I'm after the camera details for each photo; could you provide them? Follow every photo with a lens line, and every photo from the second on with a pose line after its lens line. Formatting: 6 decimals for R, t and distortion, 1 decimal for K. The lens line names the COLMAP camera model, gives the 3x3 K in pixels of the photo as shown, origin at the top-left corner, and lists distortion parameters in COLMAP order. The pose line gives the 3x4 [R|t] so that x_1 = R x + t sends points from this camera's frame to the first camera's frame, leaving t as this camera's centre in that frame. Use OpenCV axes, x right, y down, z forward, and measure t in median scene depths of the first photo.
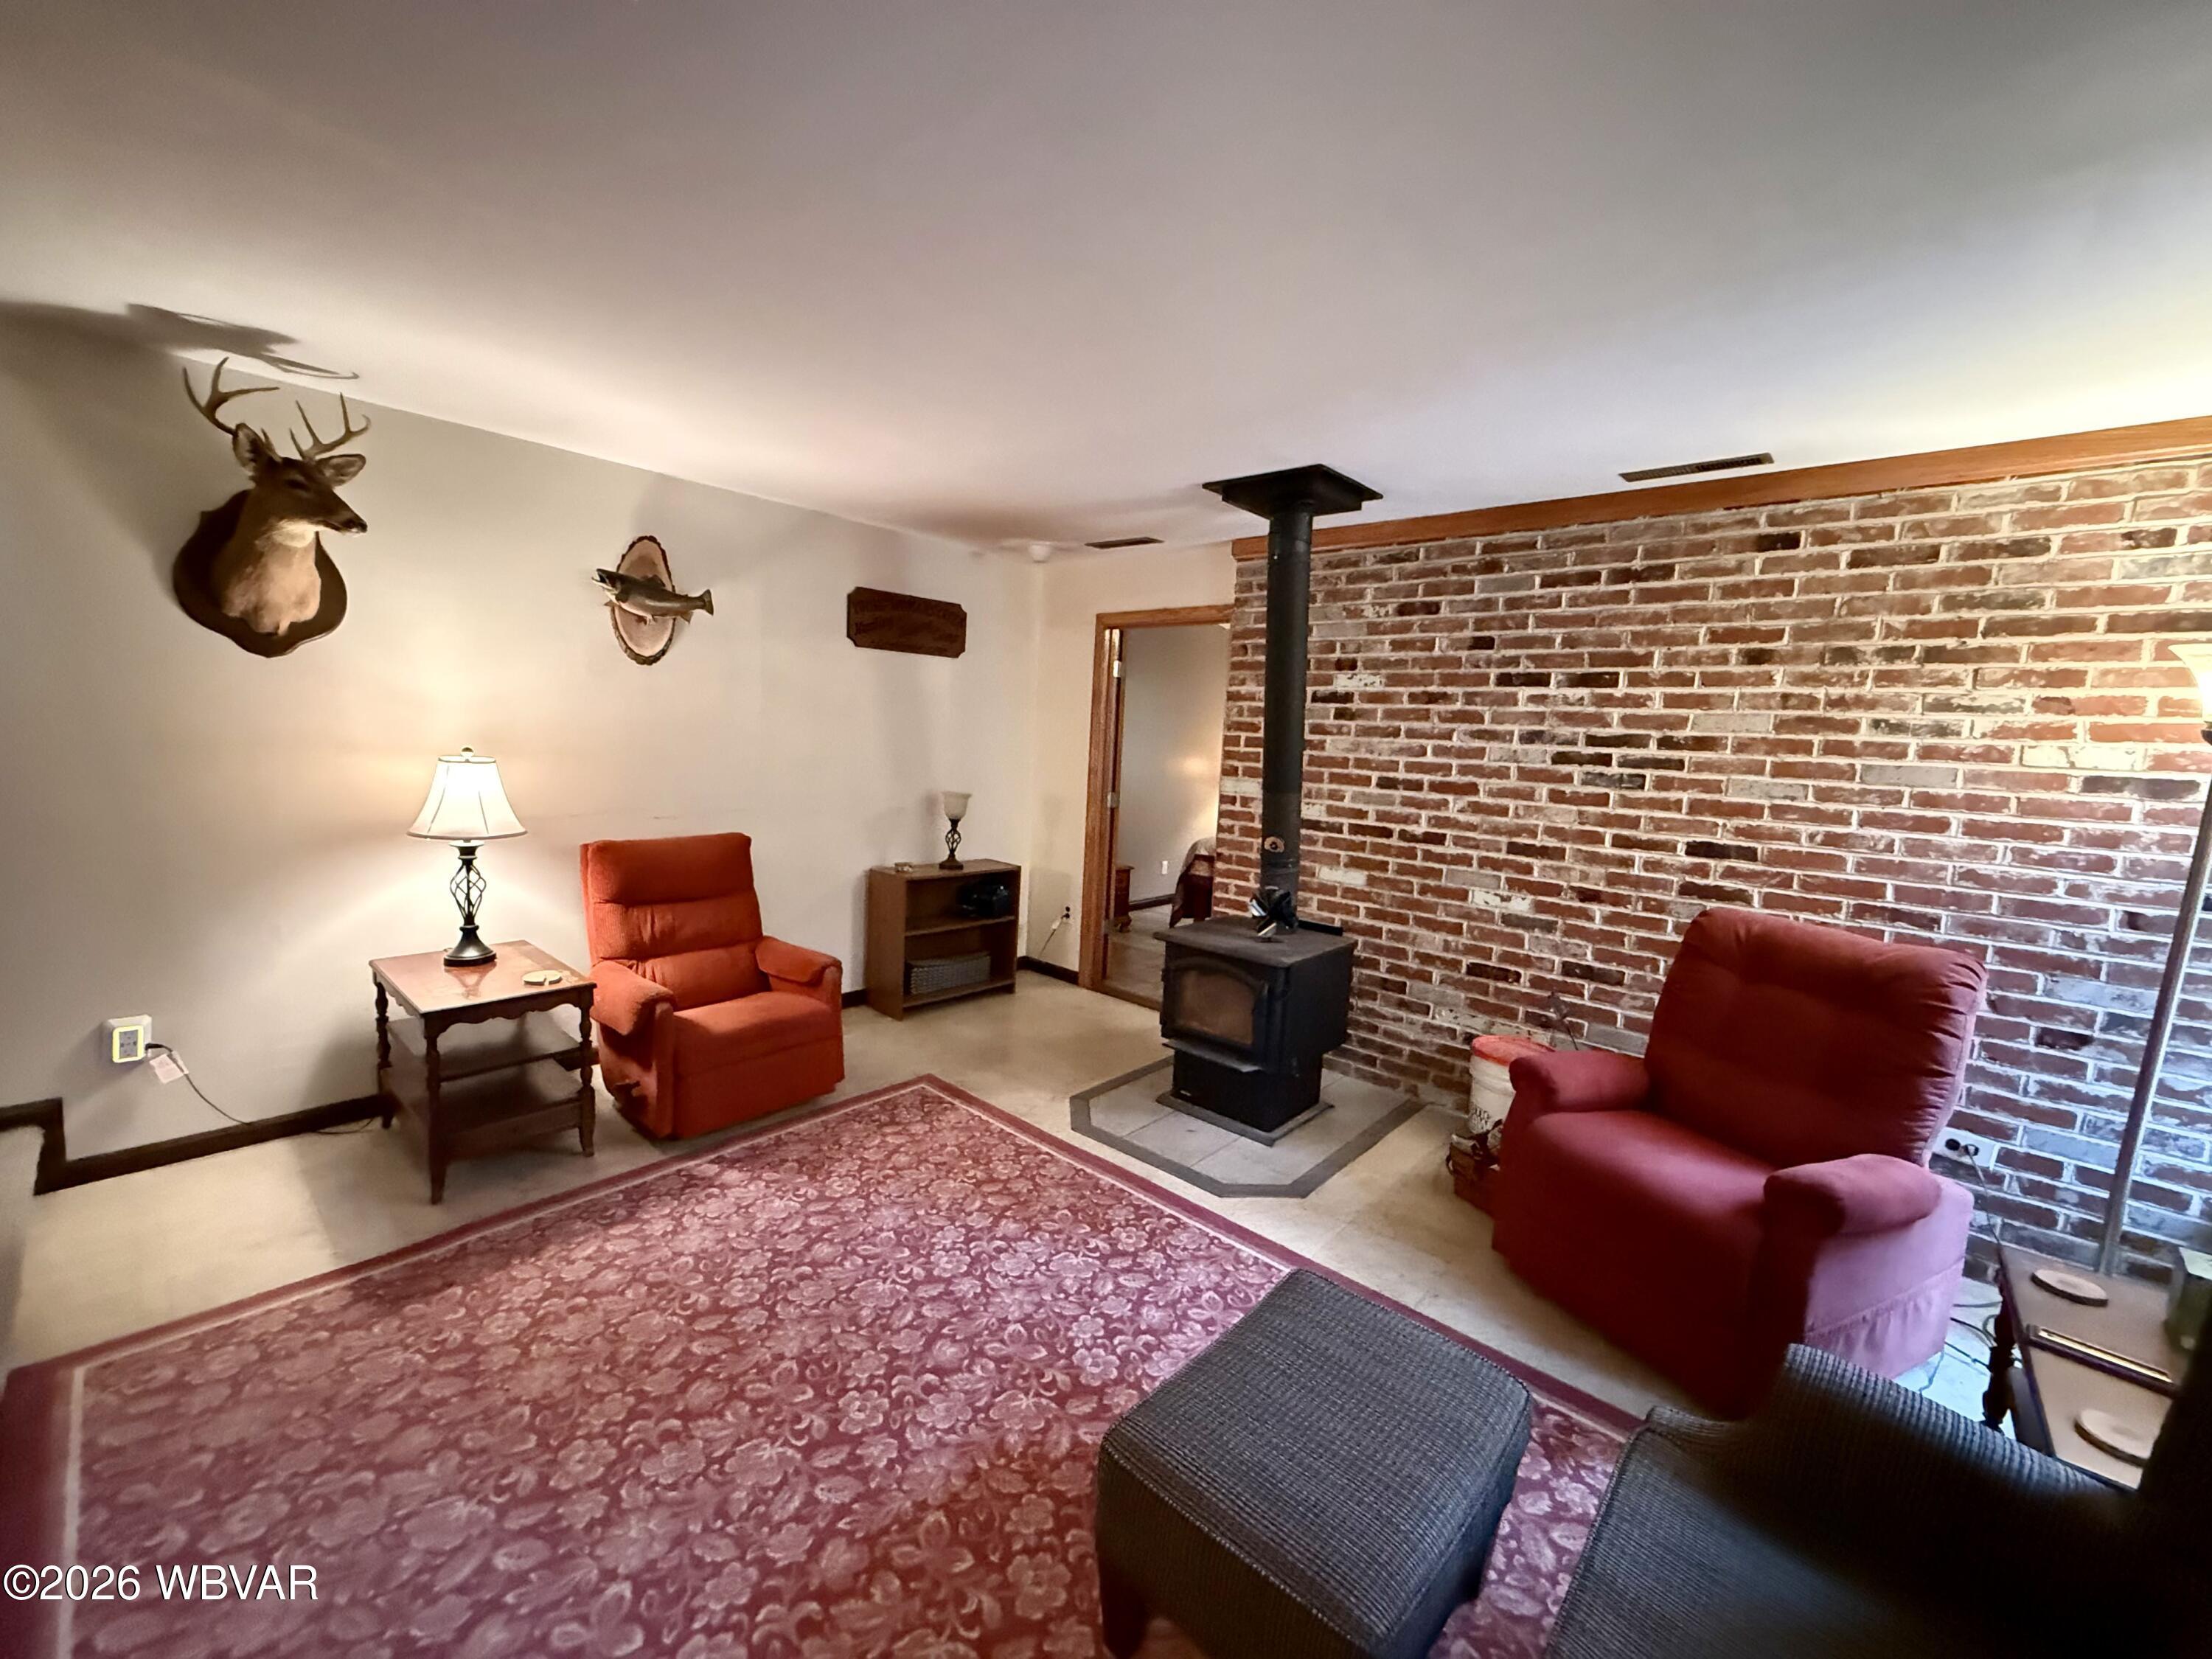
lens RADIAL K [[878.1, 0, 1099.9], [0, 878.1, 826.0], [0, 0, 1]] dist [-0.002980, 0.000701]
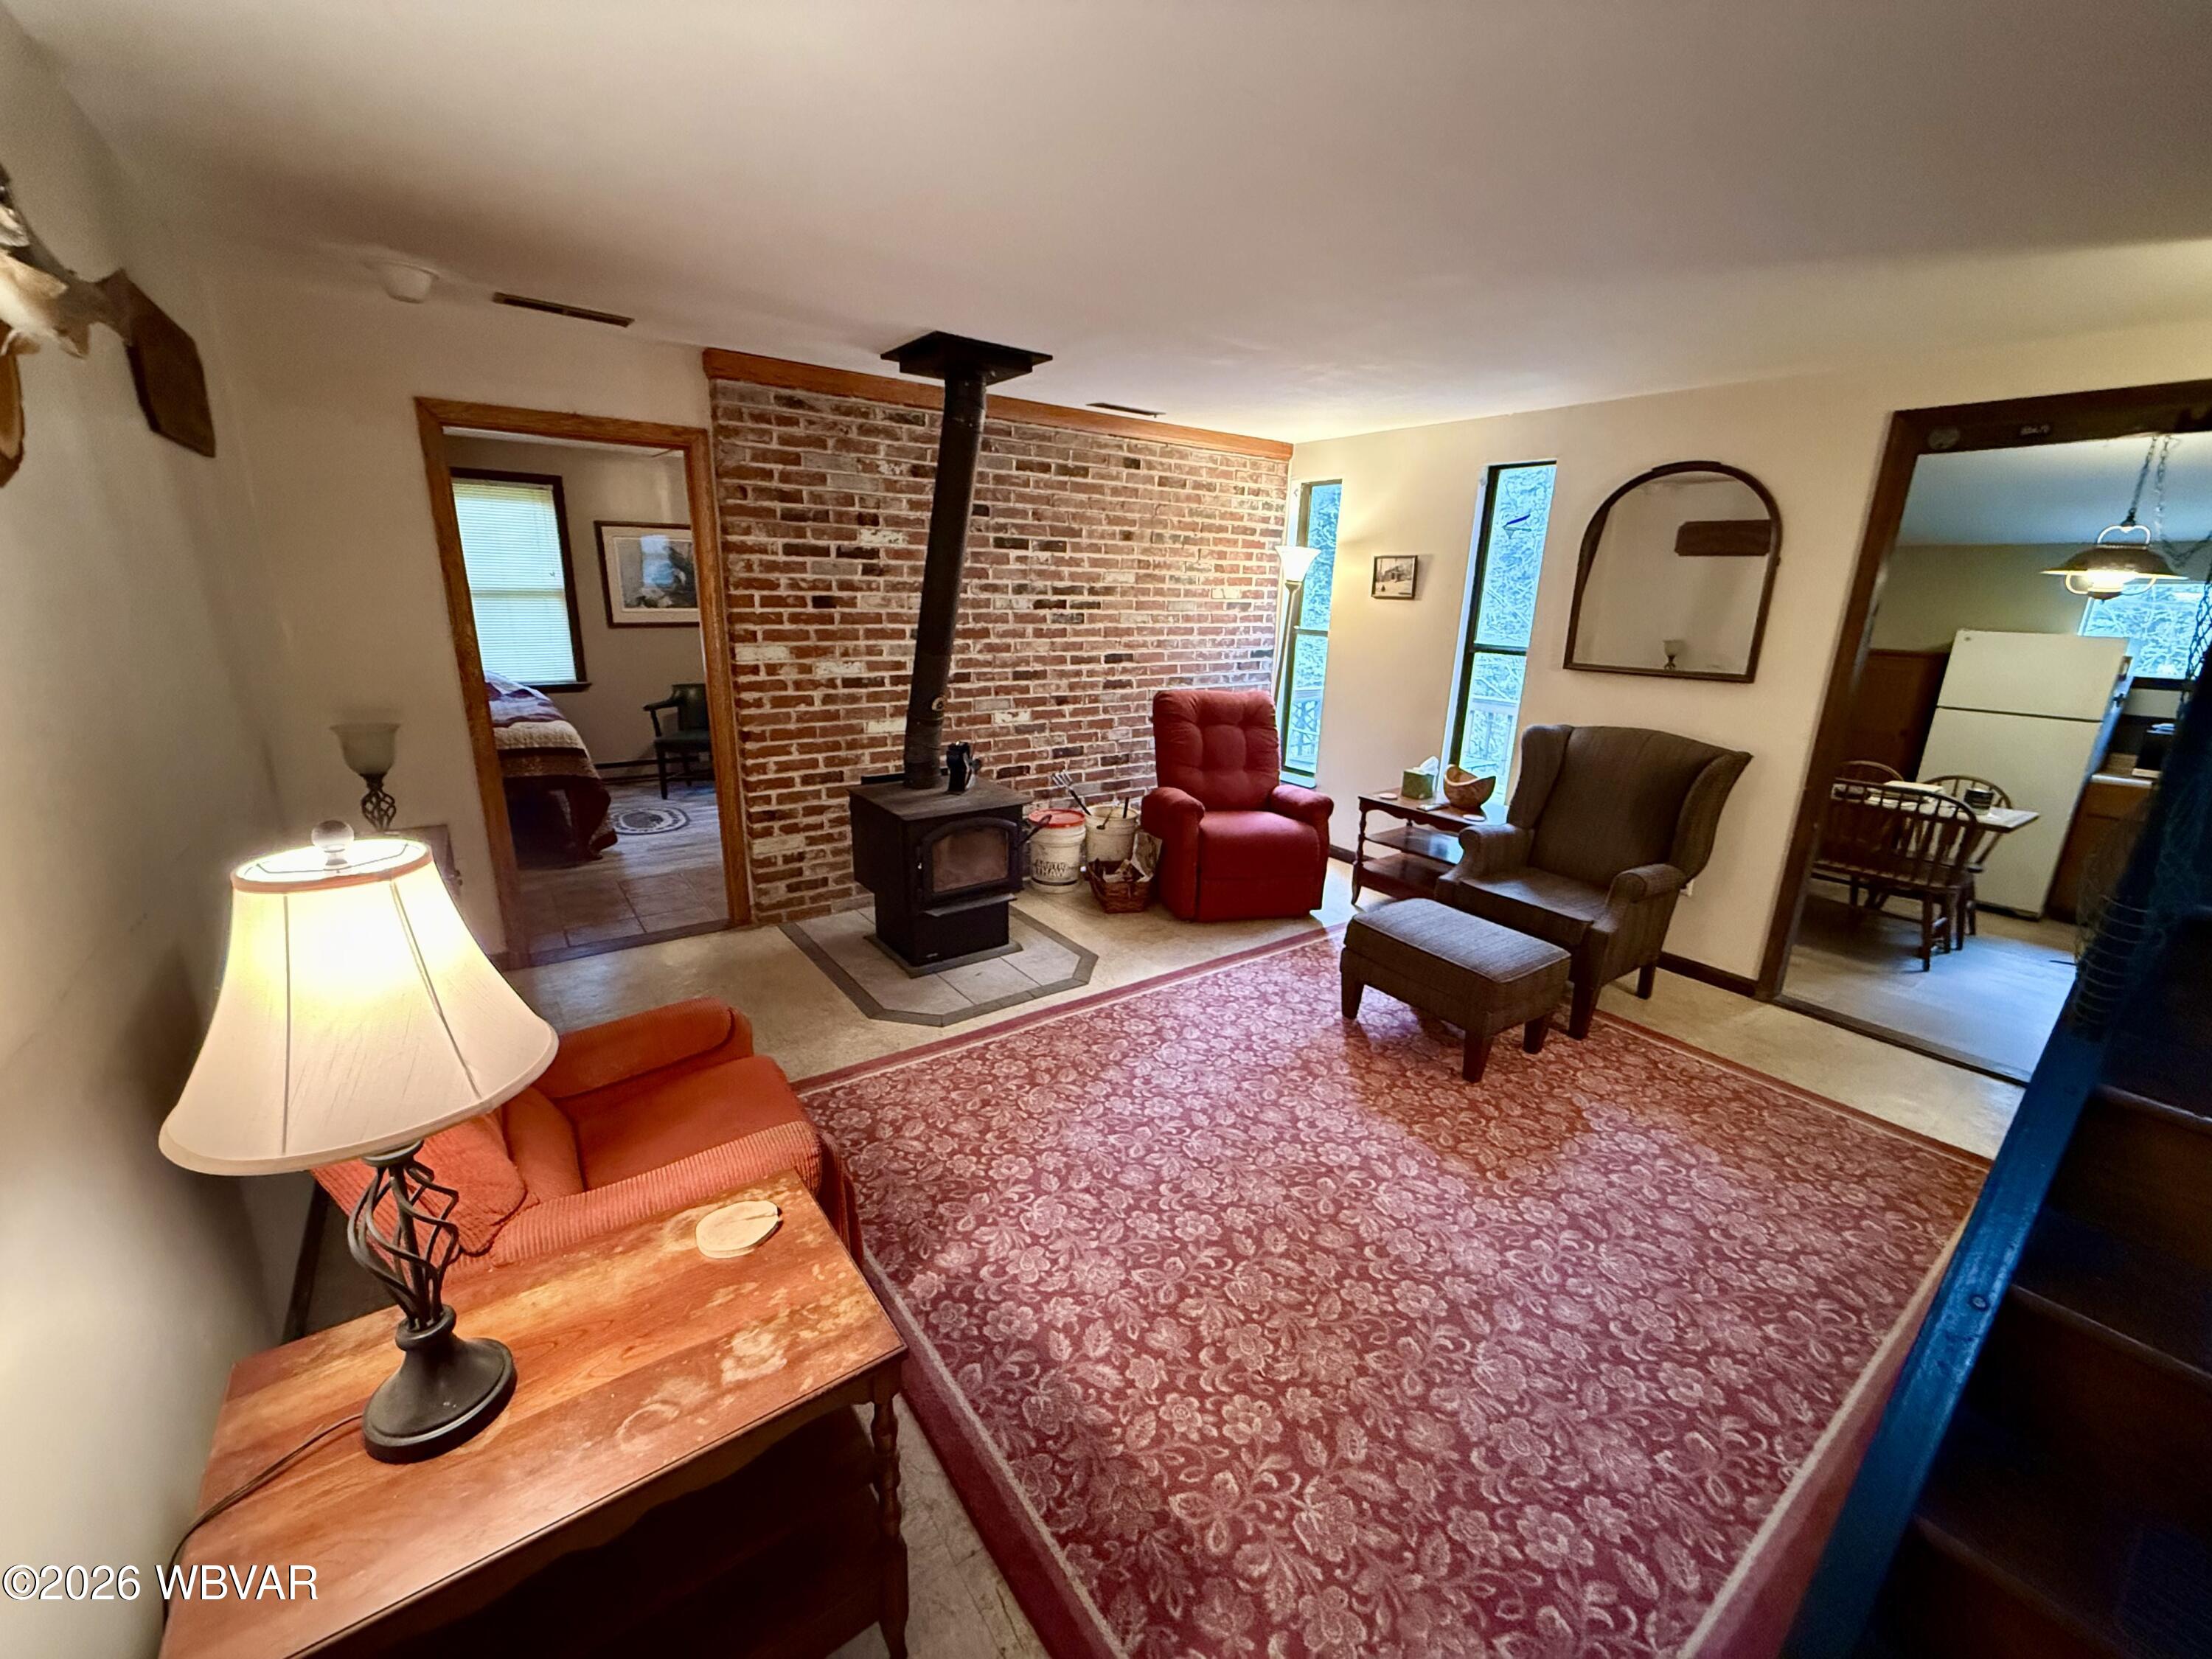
lens RADIAL K [[878.1, 0, 1098.4], [0, 878.1, 827.4], [0, 0, 1]] dist [-0.002980, 0.000701]
pose [[0.216894, -0.301966, 0.928318, -0.886742], [0.087907, 0.953133, 0.289499, -0.142848], [-0.972229, 0.018815, 0.233274, 0.633799]]
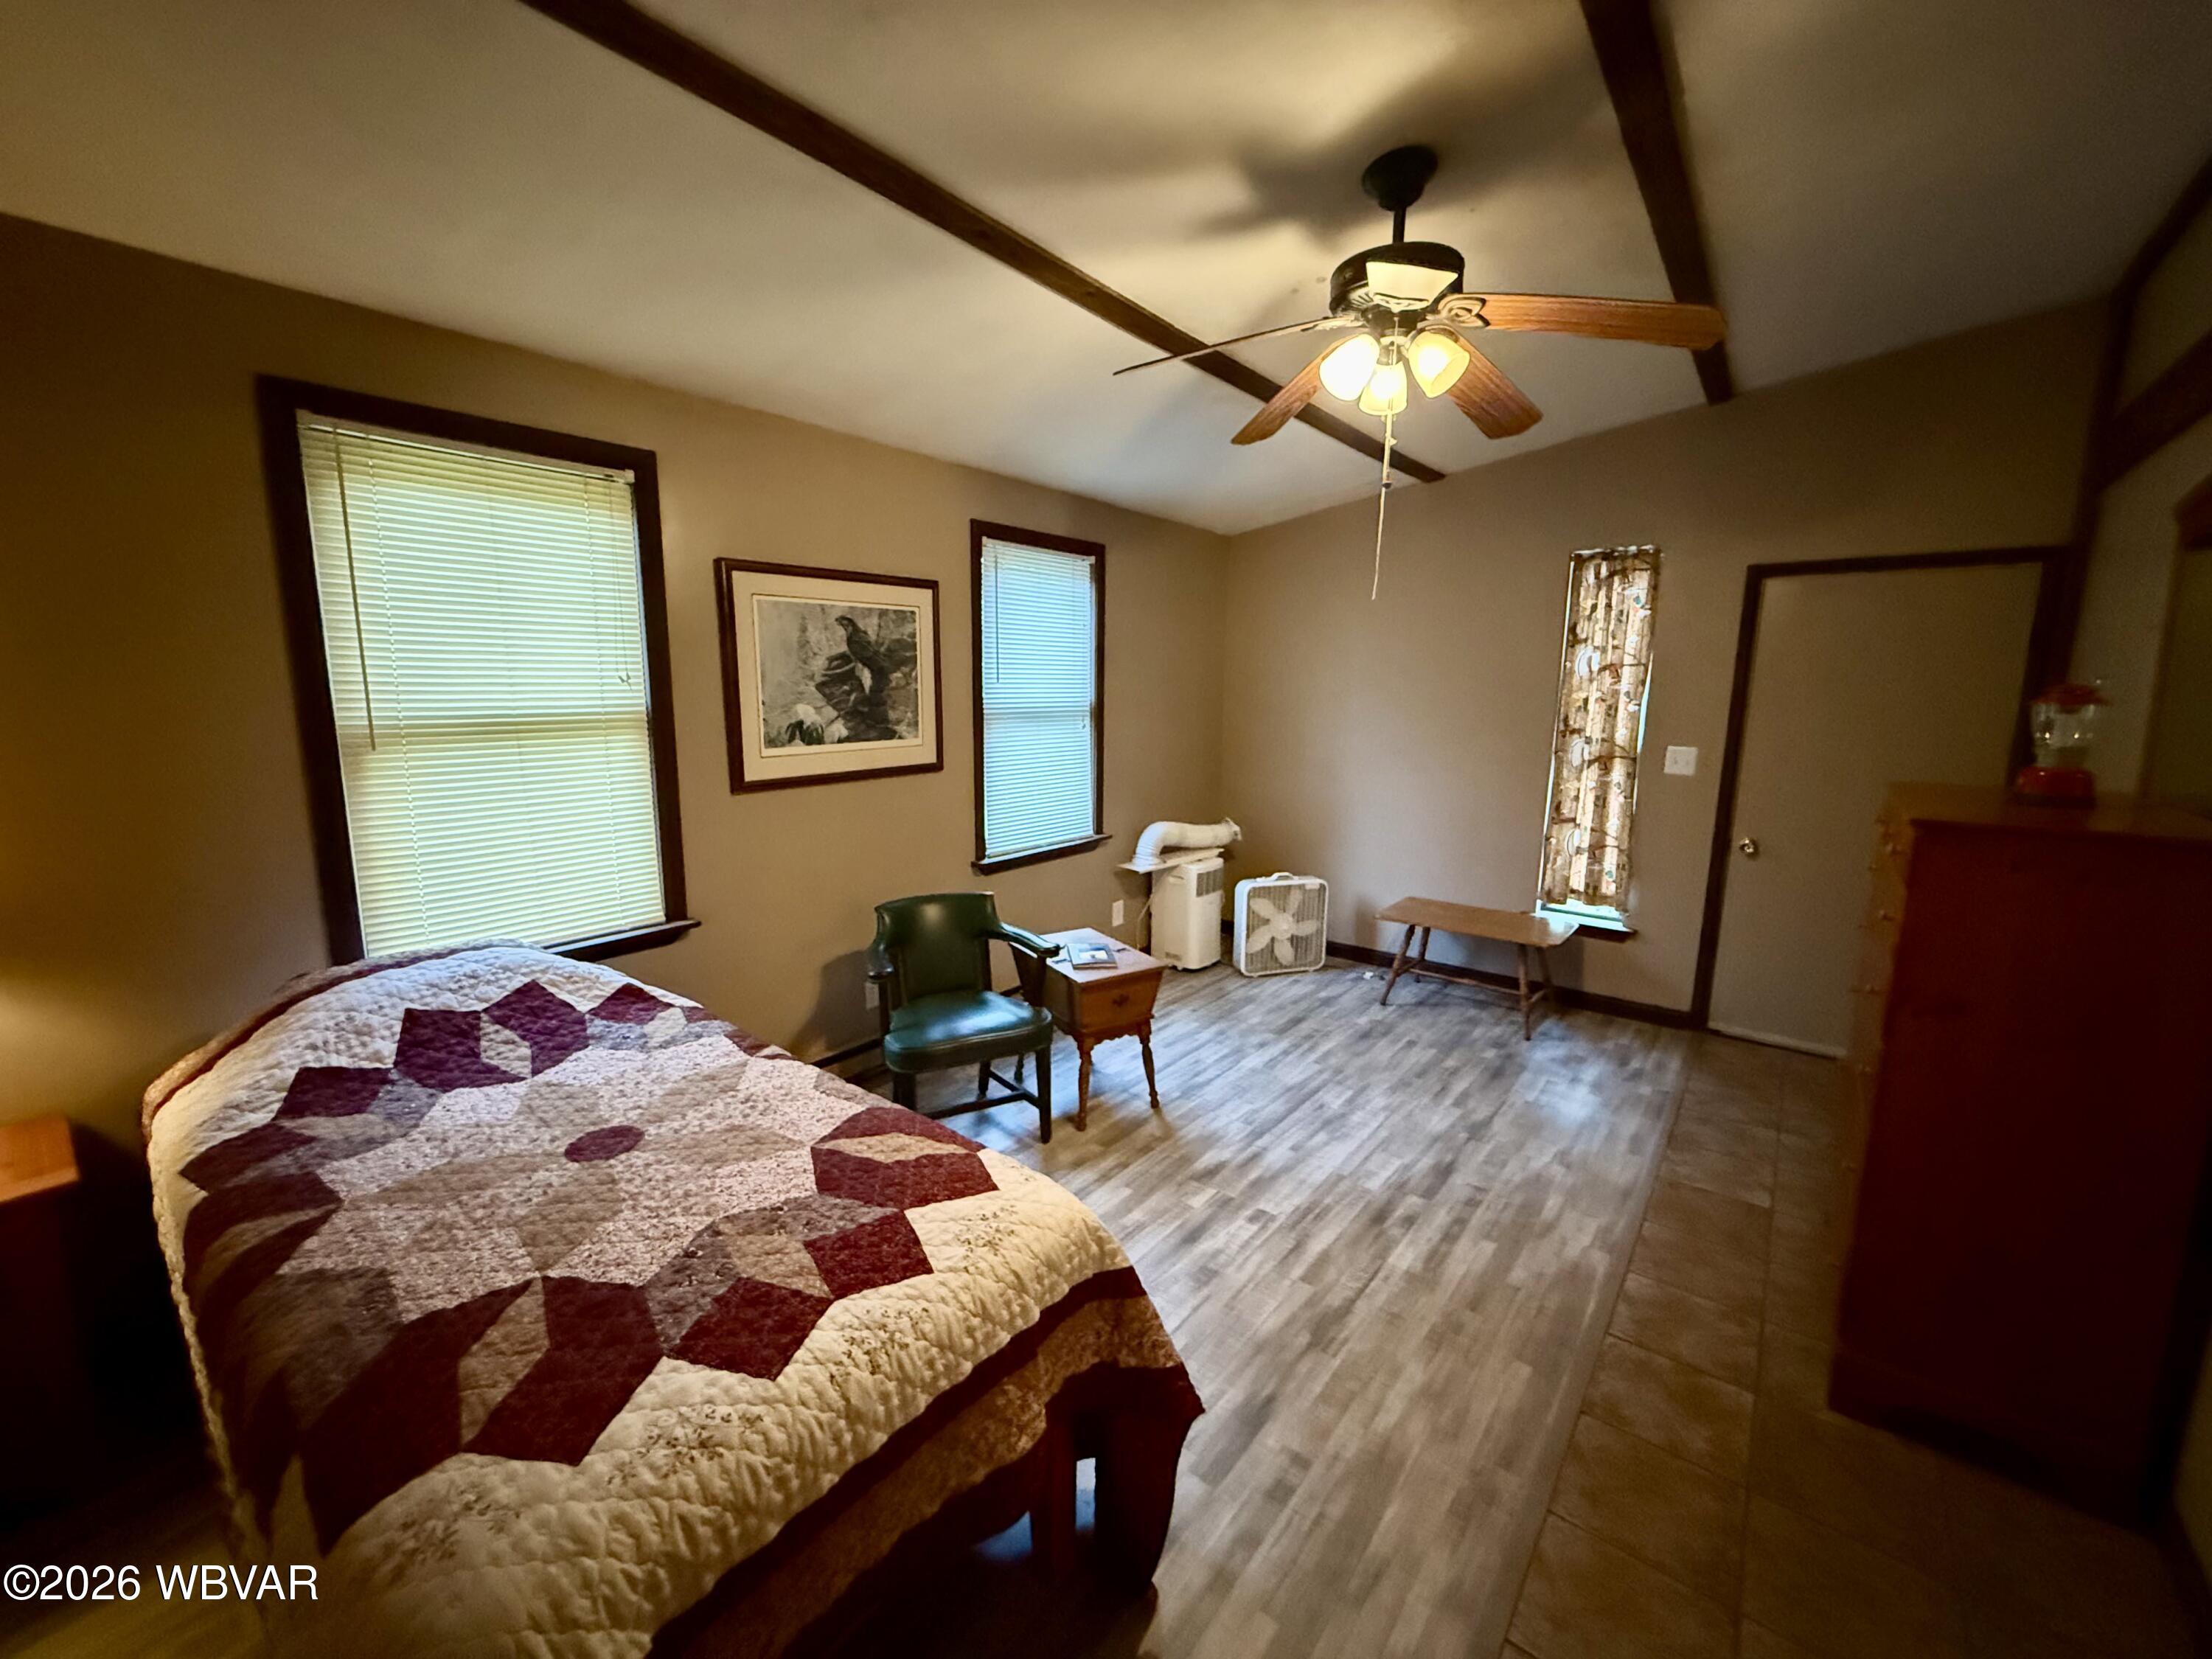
lens RADIAL K [[878.1, 0, 1101.6], [0, 878.1, 829.5], [0, 0, 1]] dist [-0.002980, 0.000701]
pose [[-0.051862, -0.221284, 0.973829, 0.032915], [0.093135, 0.969820, 0.225333, -0.233430], [-0.994302, 0.102384, -0.029688, 1.927093]]
